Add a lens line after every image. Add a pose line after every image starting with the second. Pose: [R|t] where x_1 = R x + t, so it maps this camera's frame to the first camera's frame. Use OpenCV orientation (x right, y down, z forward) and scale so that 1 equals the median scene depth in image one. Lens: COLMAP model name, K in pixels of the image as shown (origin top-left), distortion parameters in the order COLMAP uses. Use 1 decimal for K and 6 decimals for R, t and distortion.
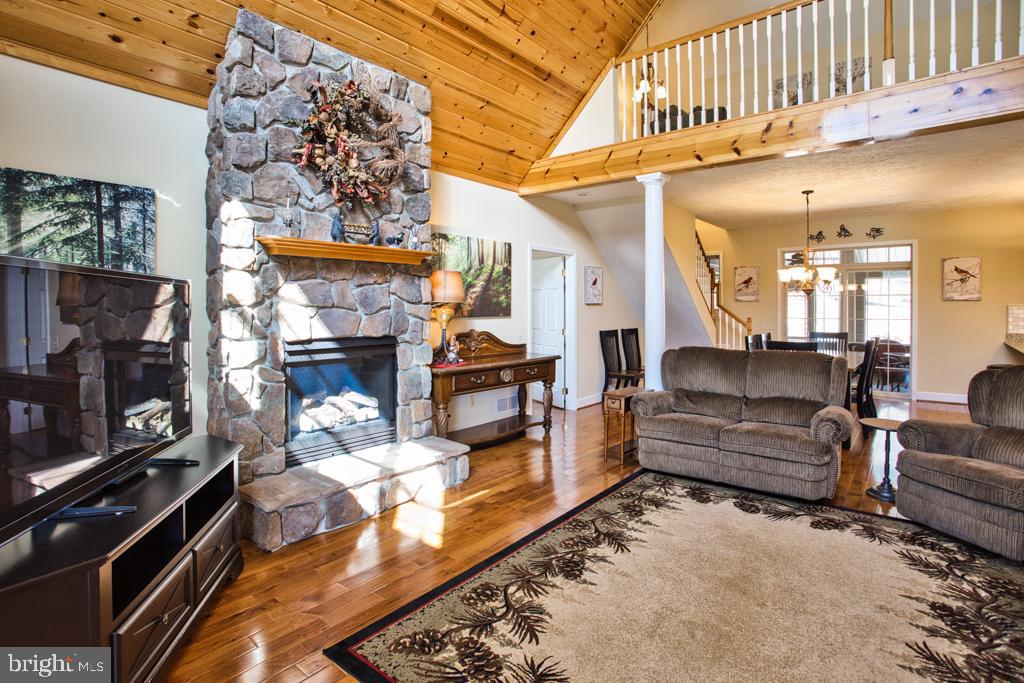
lens RADIAL K [[514.7, 0, 498.6], [0, 514.7, 307.5], [0, 0, 1]] dist [-0.076077, 0.031304]
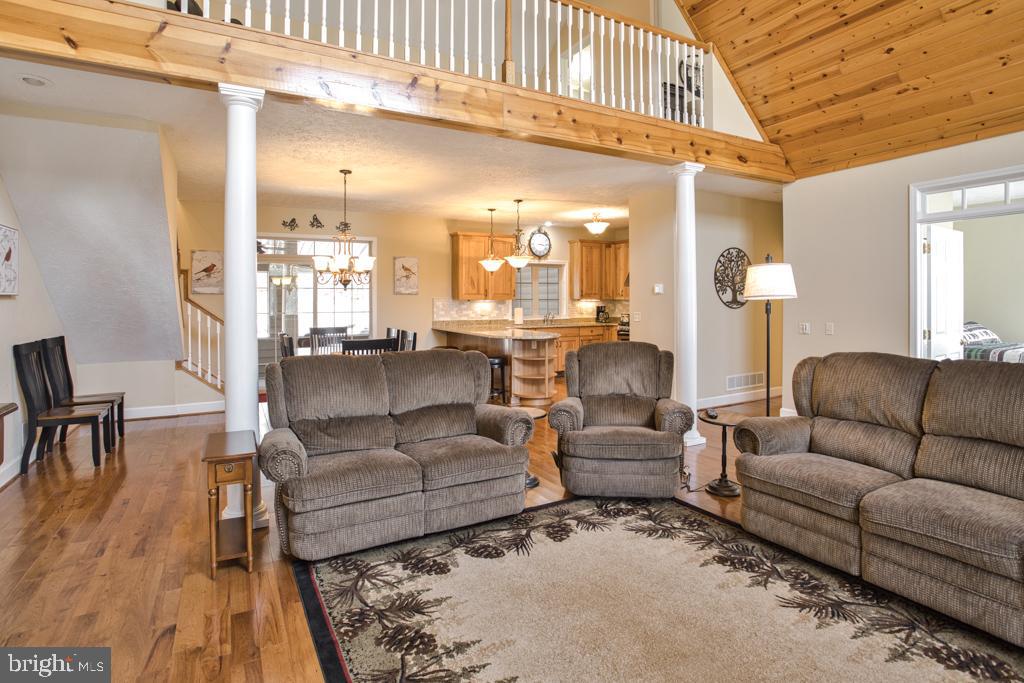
lens RADIAL K [[522.8, 0, 507.9], [0, 522.8, 303.8], [0, 0, 1]] dist [-0.072823, 0.033433]
pose [[0.352666, -0.007954, 0.935715, -0.196569], [0.004648, 0.999966, 0.006749, 0.000992], [-0.935738, 0.001969, 0.352691, 0.533684]]
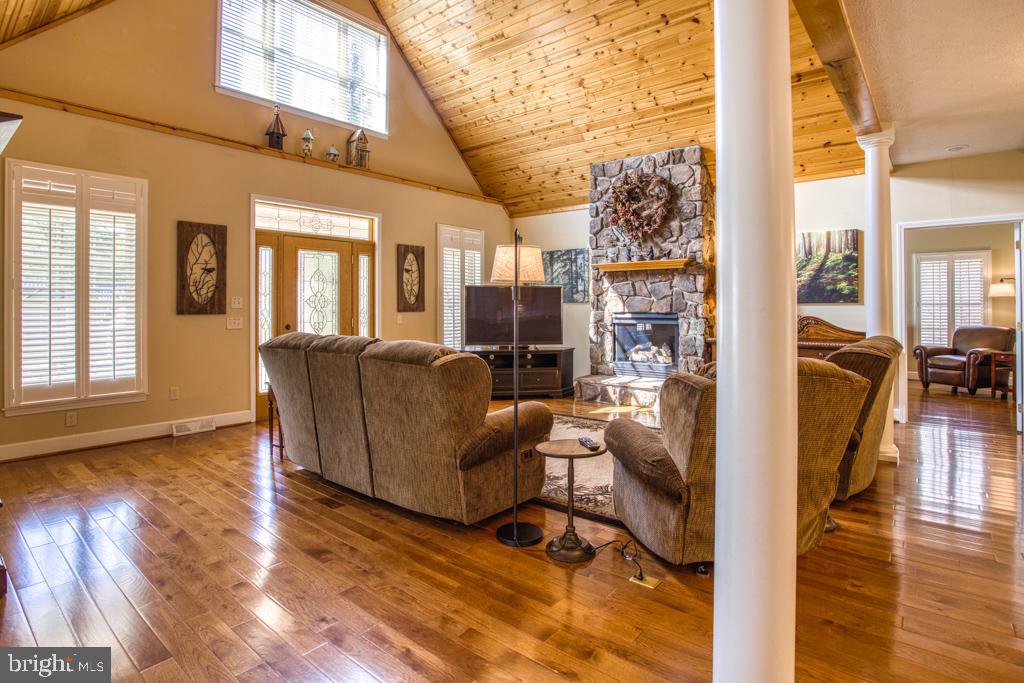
lens RADIAL K [[522.8, 0, 507.9], [0, 522.8, 303.8], [0, 0, 1]] dist [-0.072823, 0.033433]
pose [[0.008577, -0.001541, -0.999962, 1.310713], [-0.000302, 0.999999, -0.001543, 0.027028], [0.999963, 0.000315, 0.008577, 0.422627]]
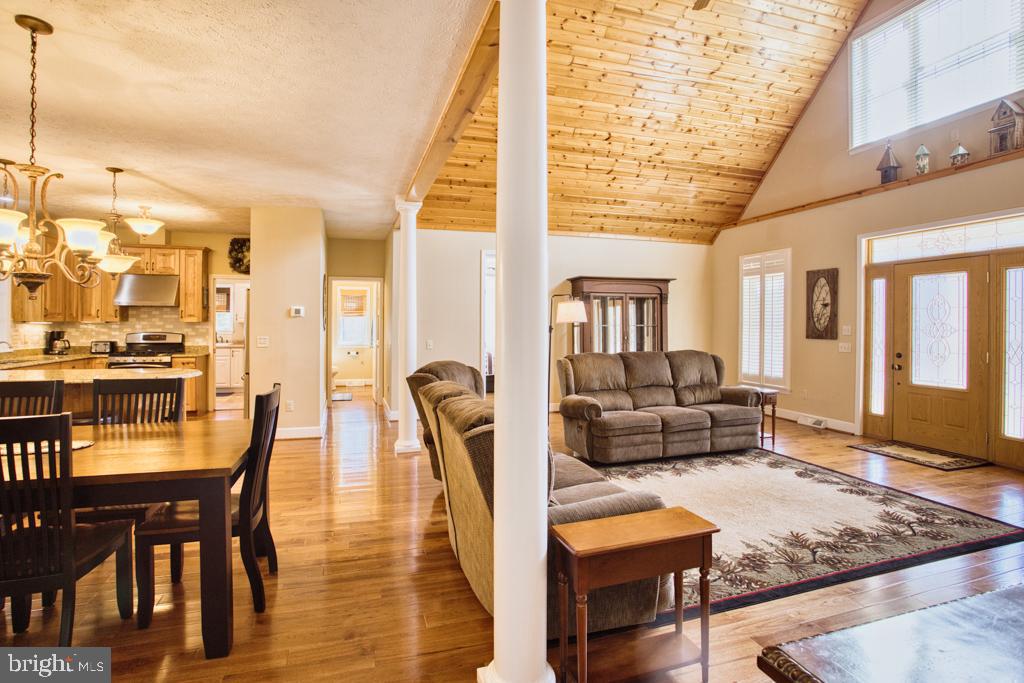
lens RADIAL K [[508.3, 0, 506.4], [0, 508.3, 325.0], [0, 0, 1]] dist [-0.069968, 0.029488]
pose [[-0.849185, -0.003068, 0.528087, 0.141317], [-0.000760, 0.999989, 0.004586, 0.000923], [-0.528095, 0.003493, -0.849178, 1.505238]]
